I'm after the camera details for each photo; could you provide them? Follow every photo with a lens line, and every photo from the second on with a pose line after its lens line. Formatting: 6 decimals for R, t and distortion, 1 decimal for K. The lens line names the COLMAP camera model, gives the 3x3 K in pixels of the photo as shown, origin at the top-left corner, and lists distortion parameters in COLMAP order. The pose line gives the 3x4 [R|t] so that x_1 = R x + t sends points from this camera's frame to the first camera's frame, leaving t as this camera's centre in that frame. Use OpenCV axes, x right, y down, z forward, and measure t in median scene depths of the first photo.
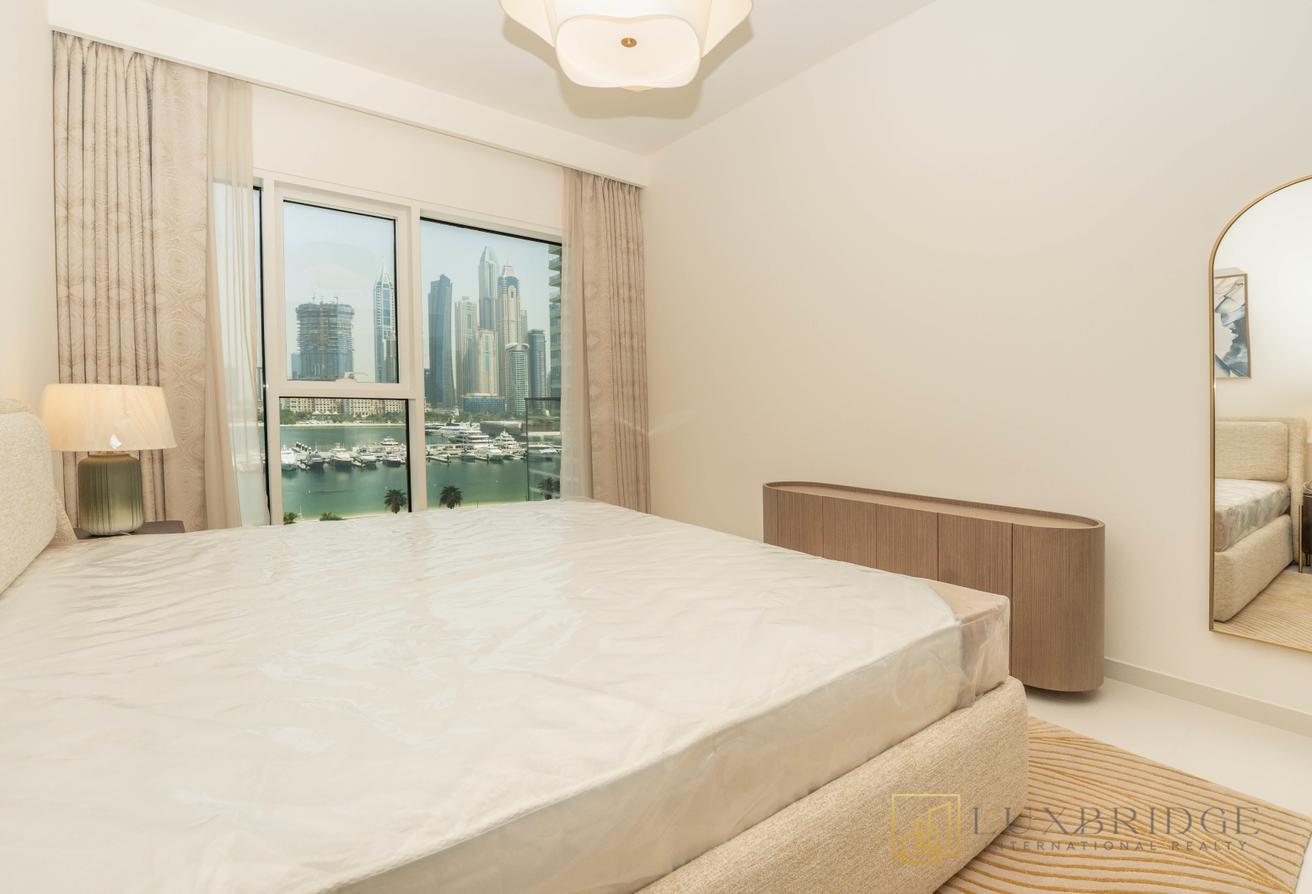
lens RADIAL K [[623.6, 0, 656.7], [0, 623.6, 419.9], [0, 0, 1]] dist [-0.005750, -0.000566]
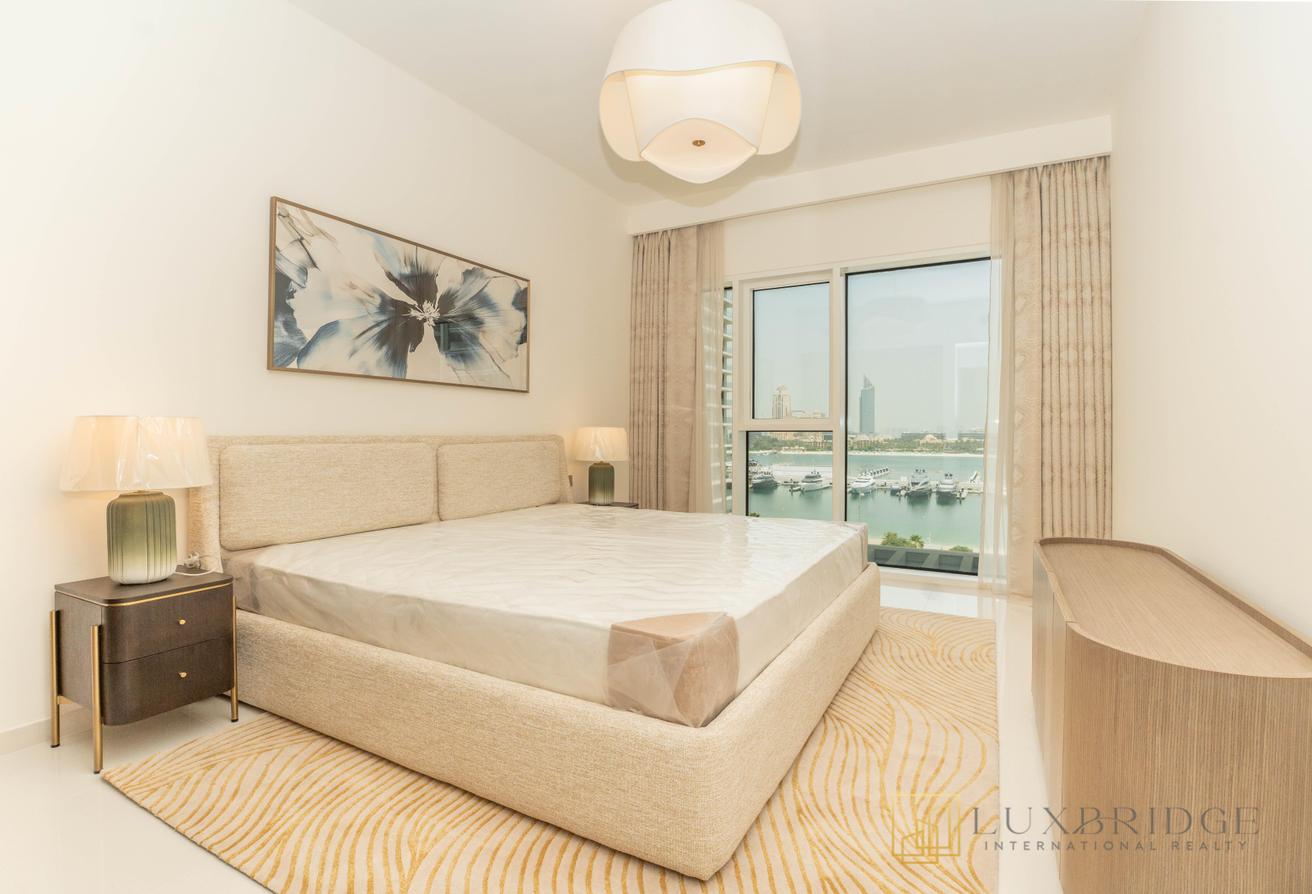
lens RADIAL K [[601.1, 0, 656.0], [0, 601.1, 447.0], [0, 0, 1]] dist [-0.001928, -0.000130]
pose [[0.433543, 0.007797, -0.901099, 0.419178], [-0.015890, 0.999873, 0.001007, 0.001573], [0.900993, 0.013882, 0.433612, 0.171884]]
